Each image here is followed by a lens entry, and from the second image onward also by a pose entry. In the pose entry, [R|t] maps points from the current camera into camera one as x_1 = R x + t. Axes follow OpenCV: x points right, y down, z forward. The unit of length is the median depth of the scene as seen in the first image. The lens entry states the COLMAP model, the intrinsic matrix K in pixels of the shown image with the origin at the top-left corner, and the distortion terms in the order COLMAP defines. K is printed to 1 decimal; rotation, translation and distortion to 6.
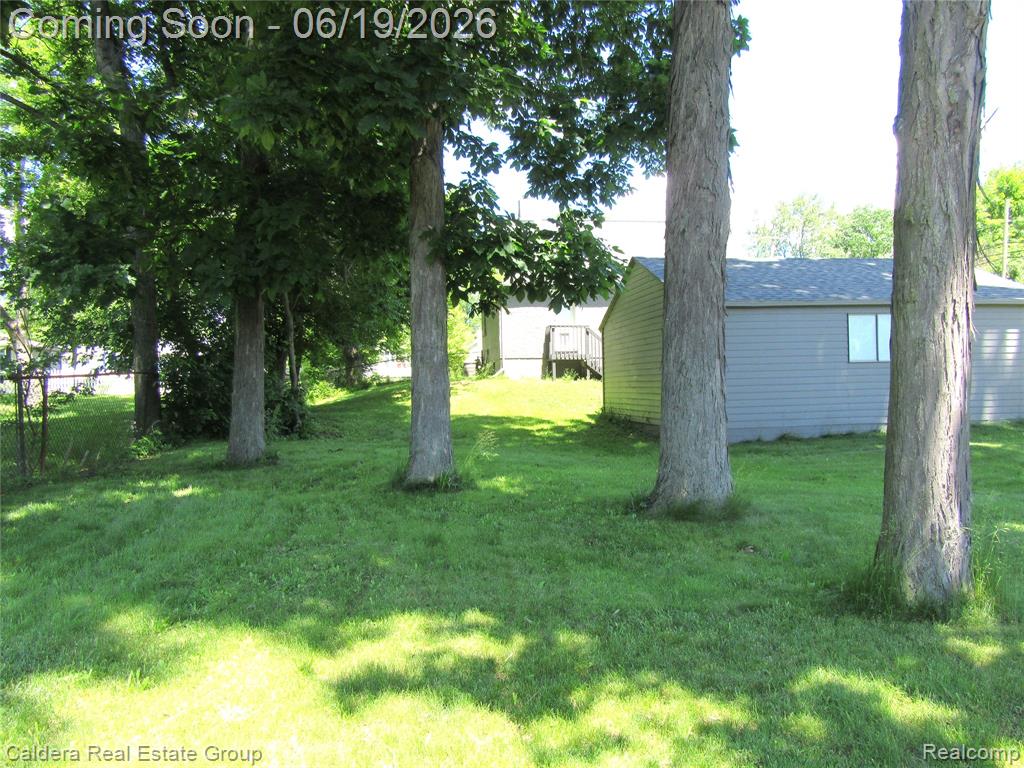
lens RADIAL K [[754.3, 0, 513.6], [0, 754.3, 381.3], [0, 0, 1]] dist [-0.019790, 0.003182]
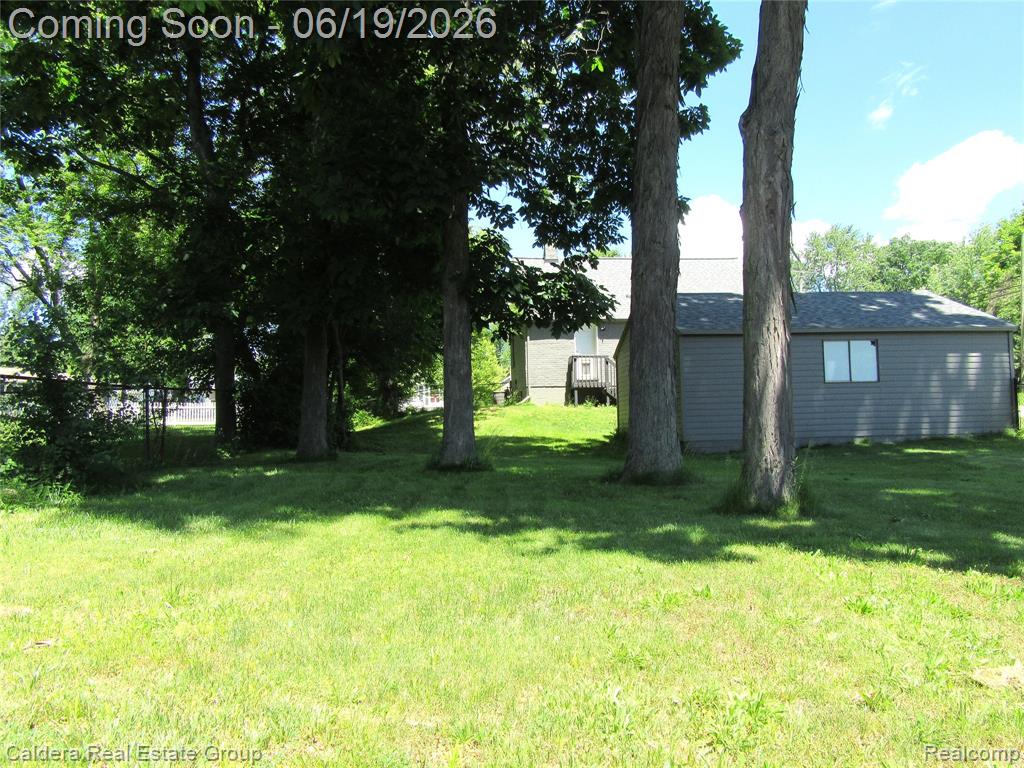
lens RADIAL K [[754.3, 0, 511.0], [0, 754.3, 384.0], [0, 0, 1]] dist [-0.019790, 0.003182]
pose [[0.998893, -0.003545, -0.046901, 0.035639], [0.001501, 0.999051, -0.043540, 0.039992], [0.047011, 0.043421, 0.997950, -0.249872]]
